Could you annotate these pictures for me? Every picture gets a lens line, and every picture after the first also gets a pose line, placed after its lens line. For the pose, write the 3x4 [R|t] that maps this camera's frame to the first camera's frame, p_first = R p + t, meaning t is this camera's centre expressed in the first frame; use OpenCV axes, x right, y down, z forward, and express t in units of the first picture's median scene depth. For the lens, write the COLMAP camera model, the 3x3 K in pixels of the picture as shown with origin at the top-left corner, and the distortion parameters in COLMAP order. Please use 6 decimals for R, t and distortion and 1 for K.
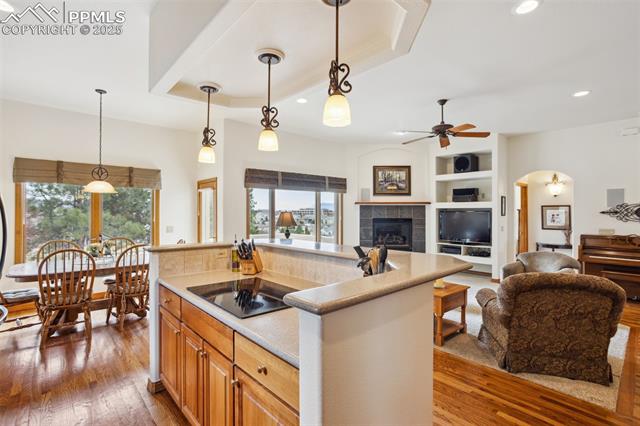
lens RADIAL K [[309.6, 0, 316.4], [0, 309.6, 211.2], [0, 0, 1]] dist [-0.016986, 0.010358]
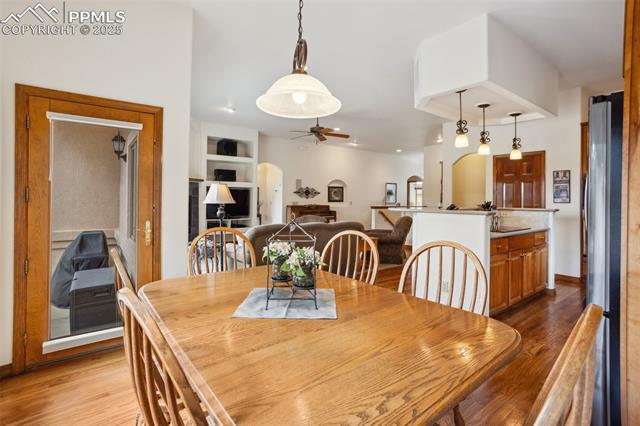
lens RADIAL K [[309.6, 0, 316.5], [0, 309.6, 194.8], [0, 0, 1]] dist [-0.016986, 0.010358]
pose [[0.103082, 0.008941, 0.994633, -0.594492], [-0.009487, 0.999923, -0.008005, 0.023178], [-0.994628, -0.008611, 0.103159, 0.532479]]
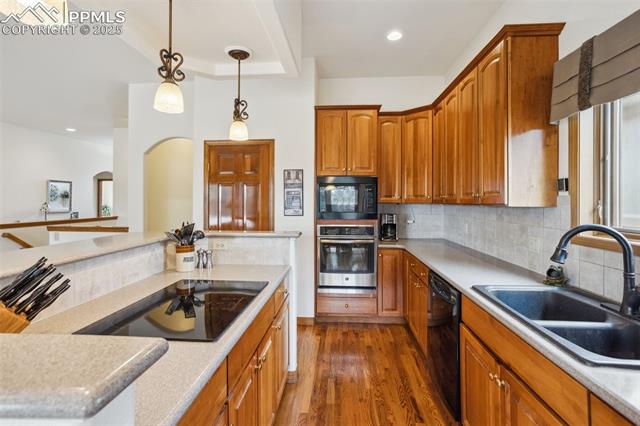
lens RADIAL K [[309.6, 0, 324.0], [0, 309.6, 194.1], [0, 0, 1]] dist [-0.016986, 0.010358]
pose [[-0.691273, 0.012158, 0.722492, -0.258334], [0.000863, 0.999872, -0.016000, 0.005711], [-0.722594, -0.010437, -0.691194, 0.369450]]
